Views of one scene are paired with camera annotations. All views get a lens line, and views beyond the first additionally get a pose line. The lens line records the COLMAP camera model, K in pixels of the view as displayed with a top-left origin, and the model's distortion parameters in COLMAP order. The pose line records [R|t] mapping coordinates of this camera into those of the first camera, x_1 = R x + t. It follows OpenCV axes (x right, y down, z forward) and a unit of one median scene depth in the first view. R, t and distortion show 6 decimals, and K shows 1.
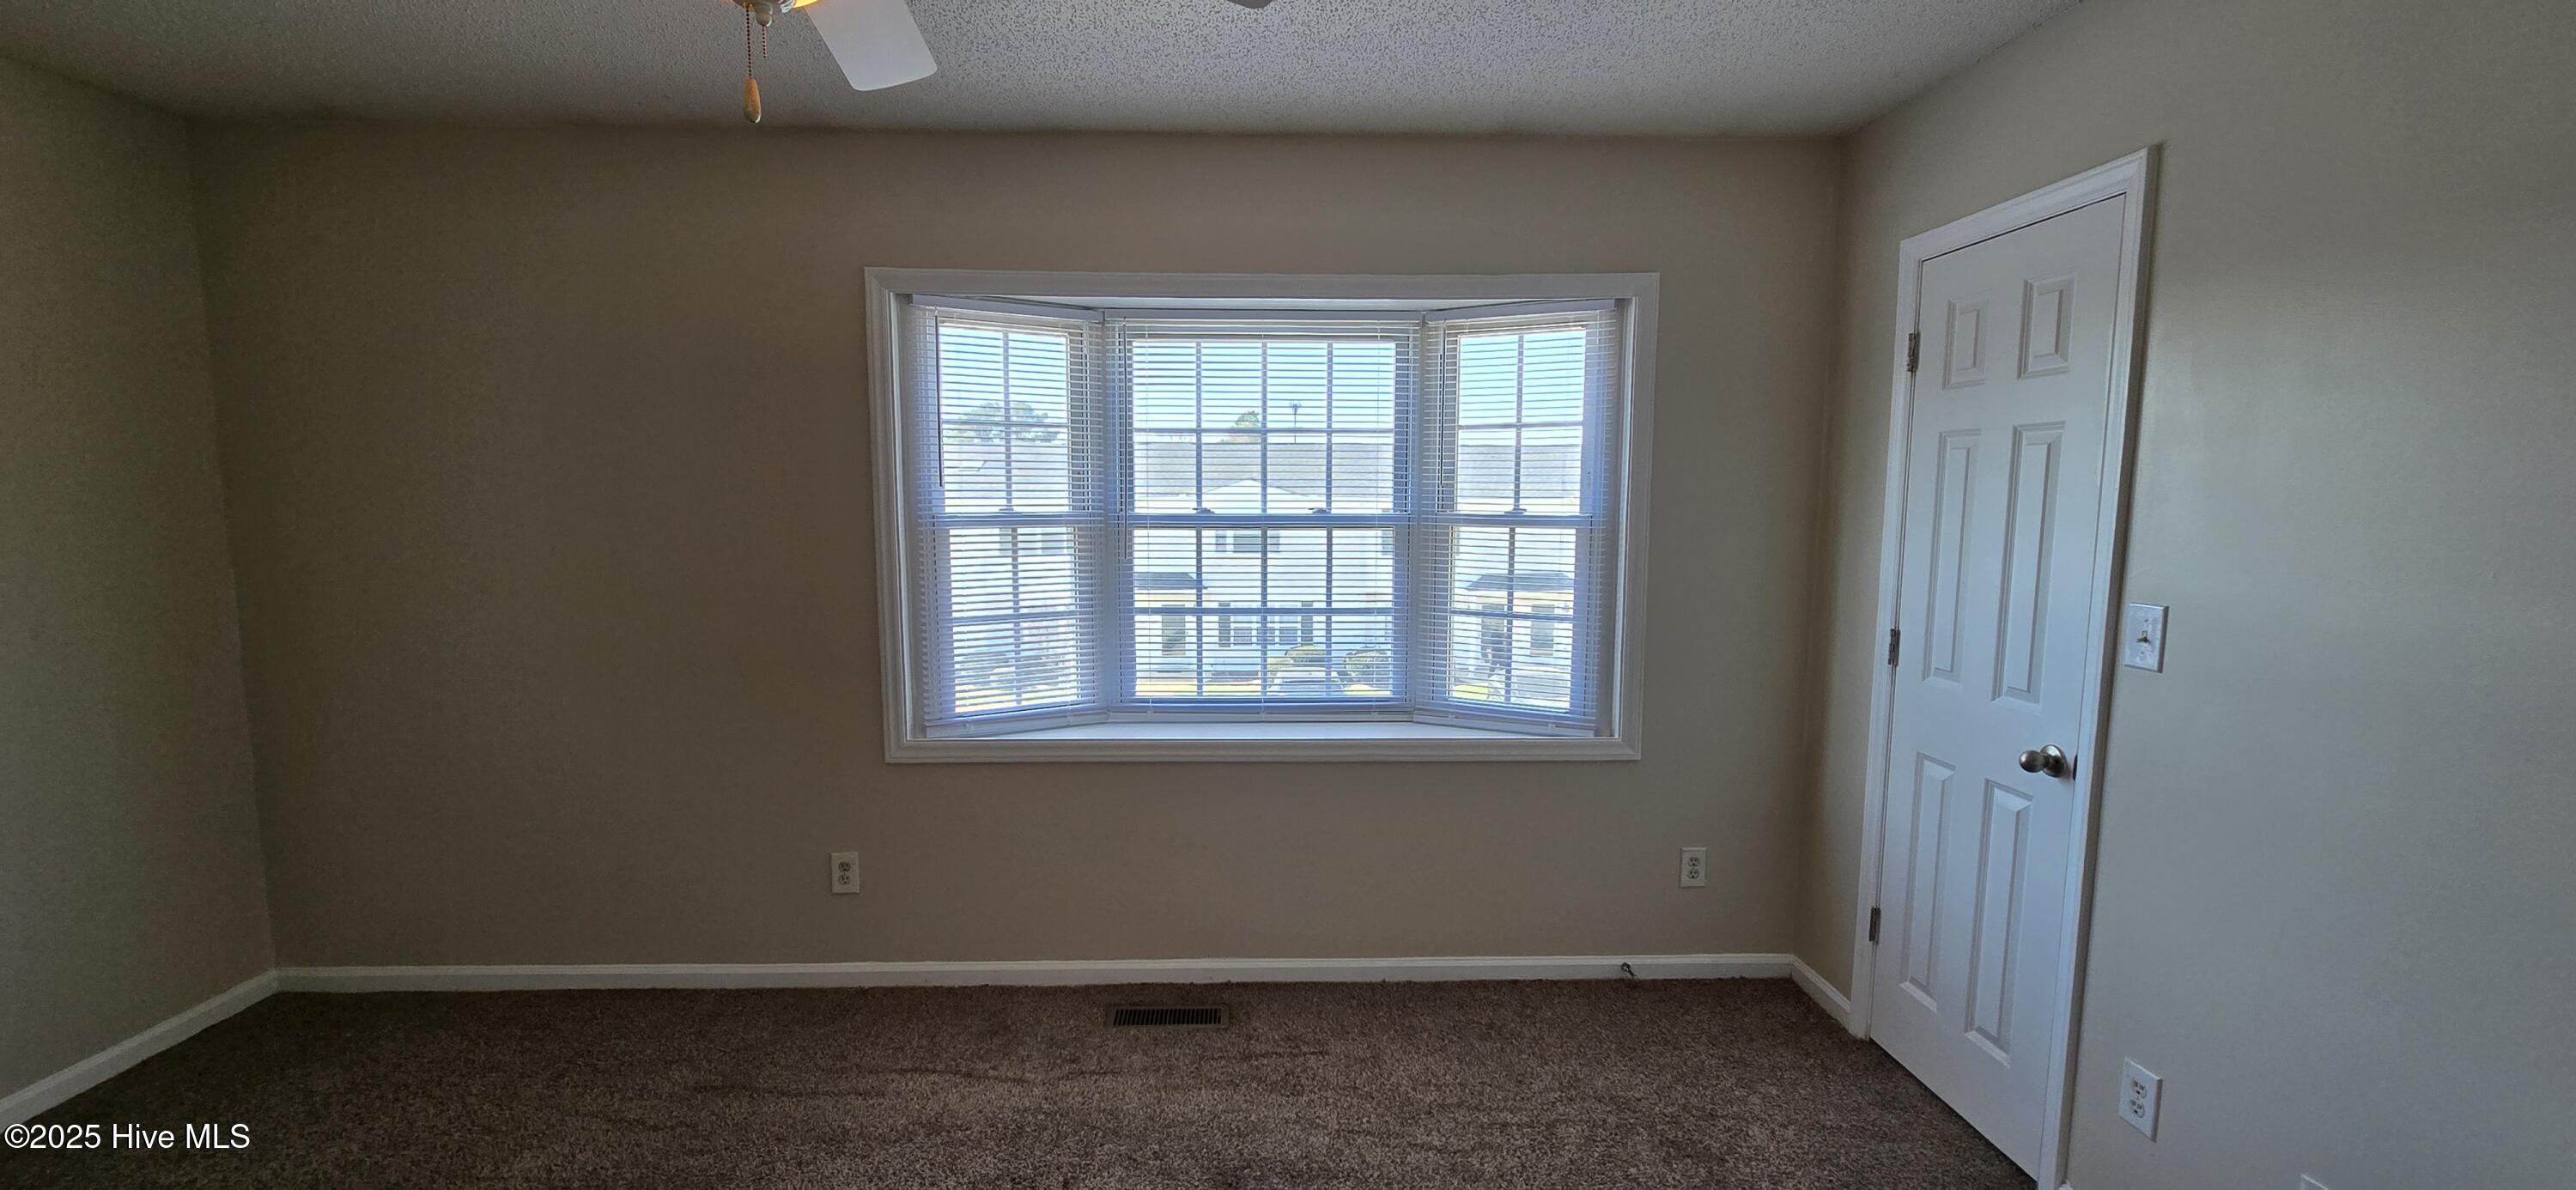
lens RADIAL K [[1053.5, 0, 1273.7], [0, 1053.5, 612.0], [0, 0, 1]] dist [-0.004591, -0.000400]
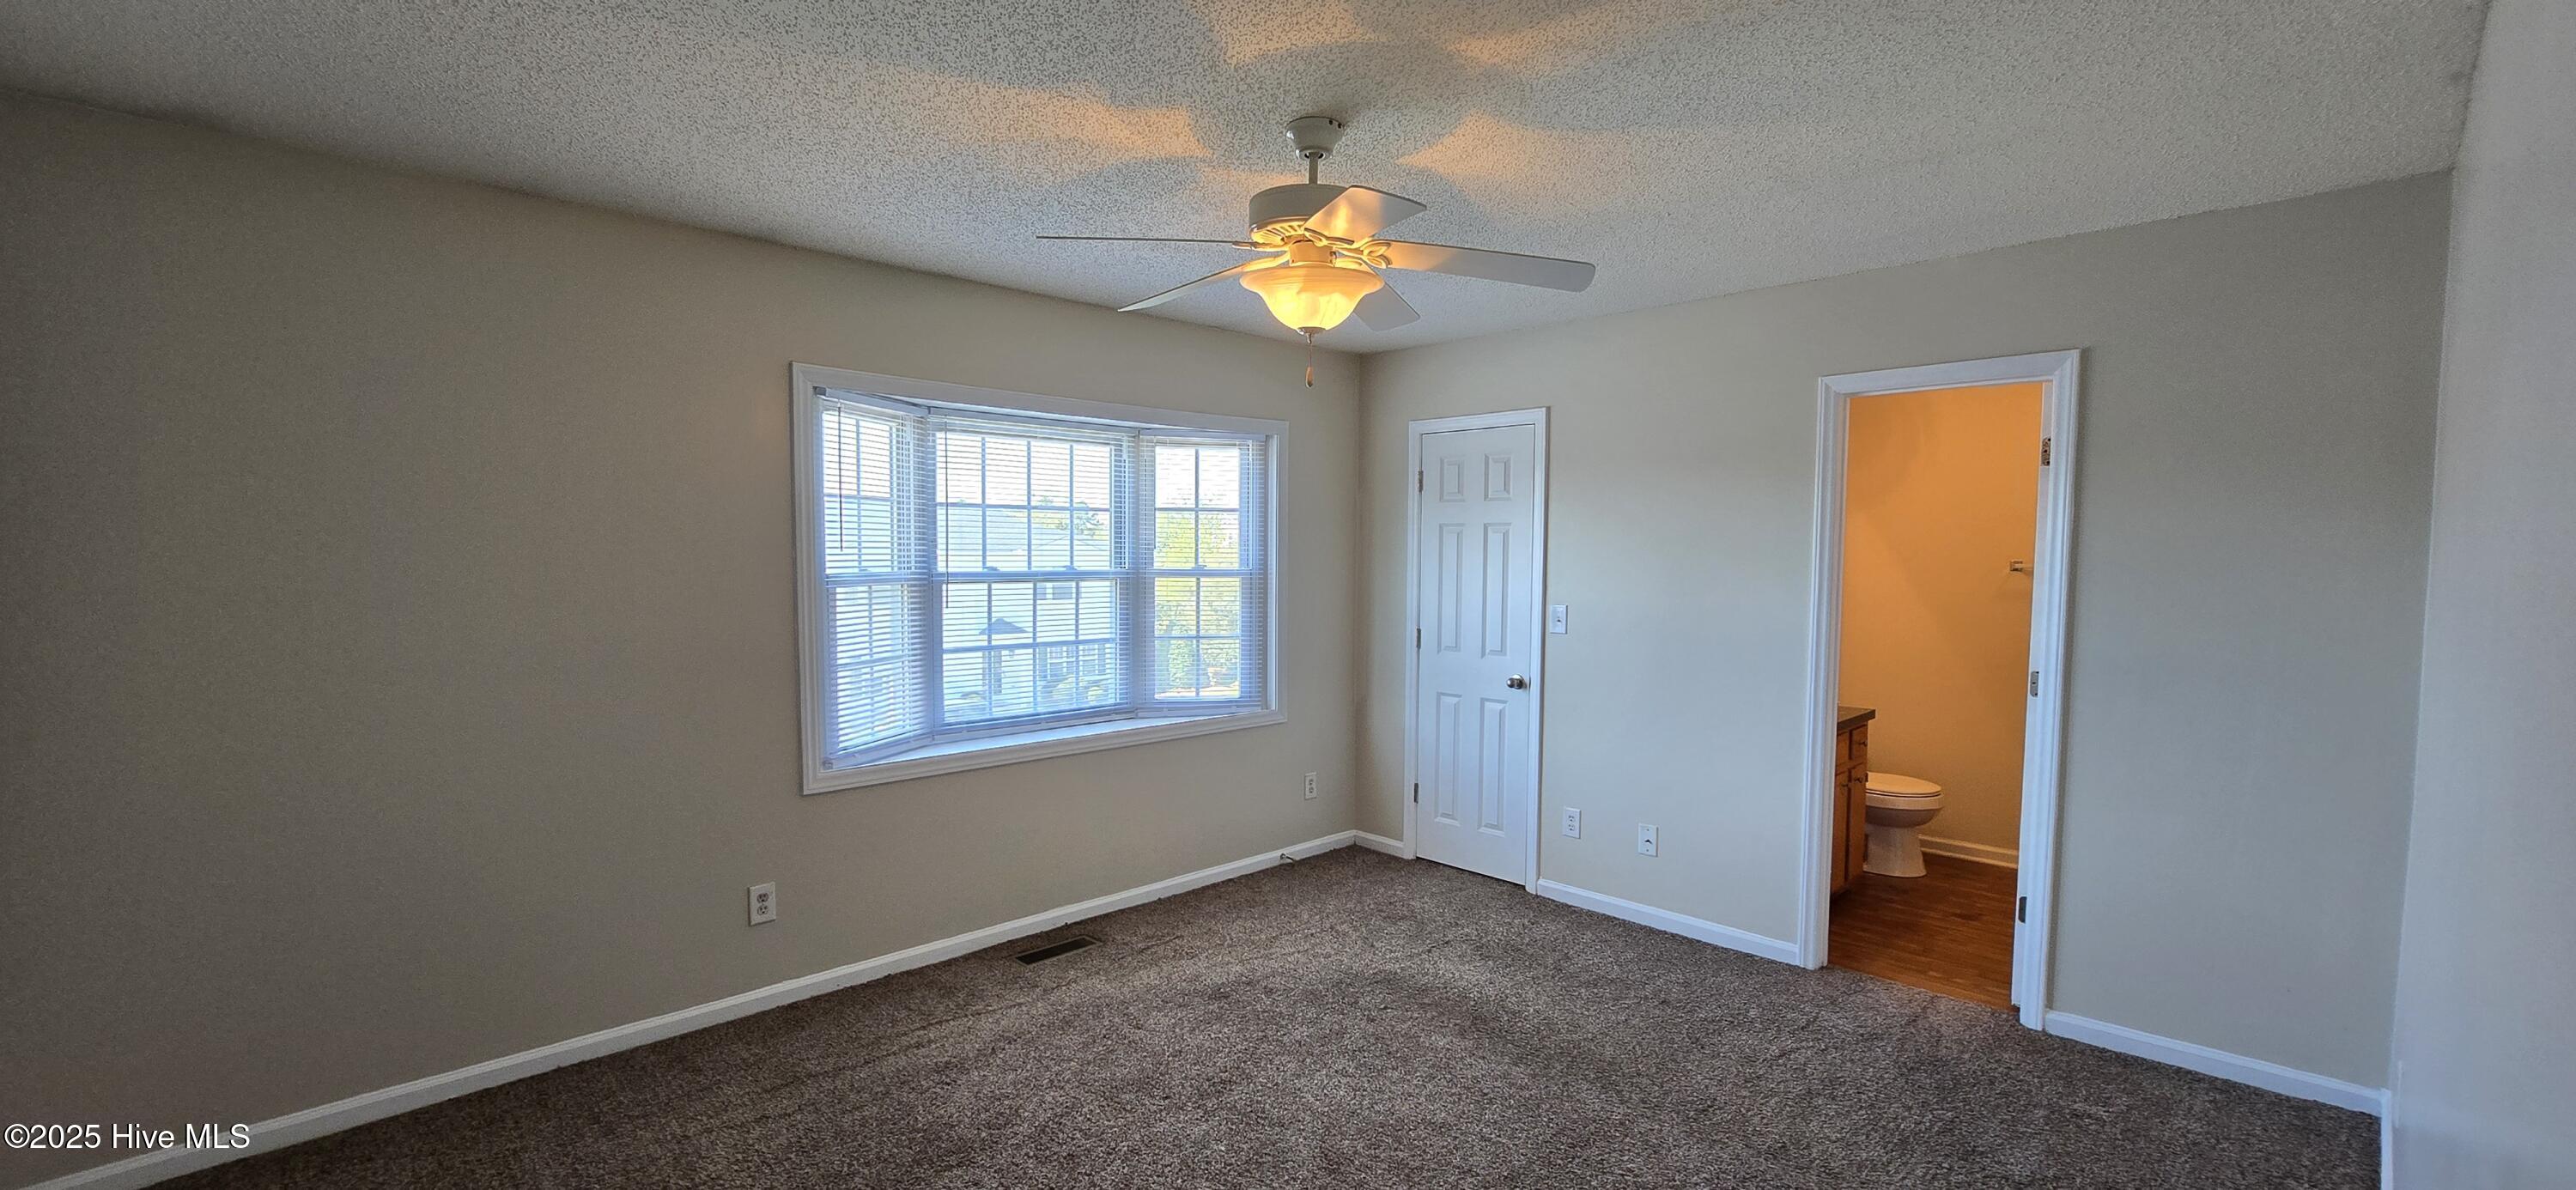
lens RADIAL K [[1053.5, 0, 1273.7], [0, 1053.5, 612.0], [0, 0, 1]] dist [-0.004591, -0.000400]
pose [[0.743533, -0.039477, 0.667533, -0.729324], [0.072398, 0.997140, -0.021671, 0.008341], [-0.664769, 0.064441, 0.744265, -0.184510]]
